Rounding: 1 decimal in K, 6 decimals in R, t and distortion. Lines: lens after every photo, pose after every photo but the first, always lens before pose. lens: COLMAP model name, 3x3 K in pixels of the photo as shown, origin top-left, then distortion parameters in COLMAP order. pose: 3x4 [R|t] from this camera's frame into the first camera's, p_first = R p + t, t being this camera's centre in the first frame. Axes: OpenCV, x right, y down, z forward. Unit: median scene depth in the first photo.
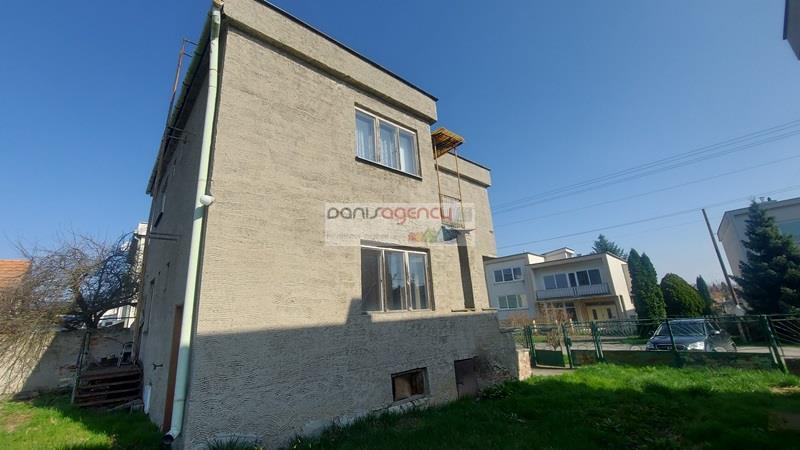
lens RADIAL K [[322.4, 0, 401.9], [0, 322.4, 220.8], [0, 0, 1]] dist [-0.015994, -0.000305]
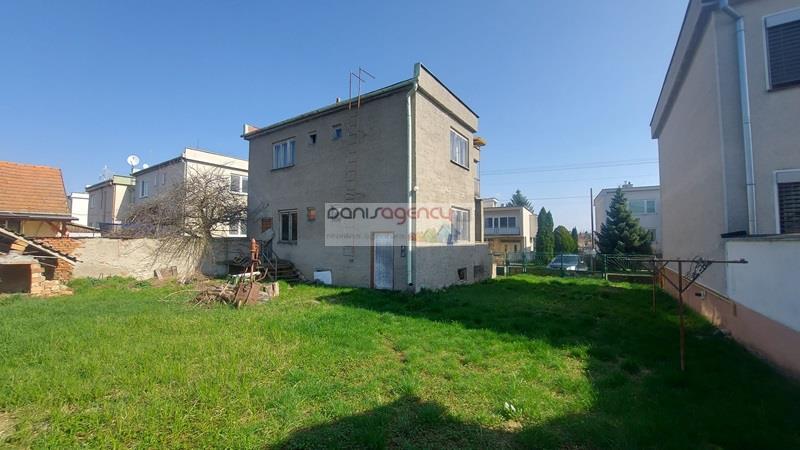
lens RADIAL K [[322.4, 0, 394.8], [0, 322.4, 225.9], [0, 0, 1]] dist [-0.015994, -0.000305]
pose [[0.965883, 0.079237, 0.246558, -0.478317], [-0.136472, 0.964861, 0.224542, -0.111153], [-0.220102, -0.250530, 0.942757, -0.420264]]
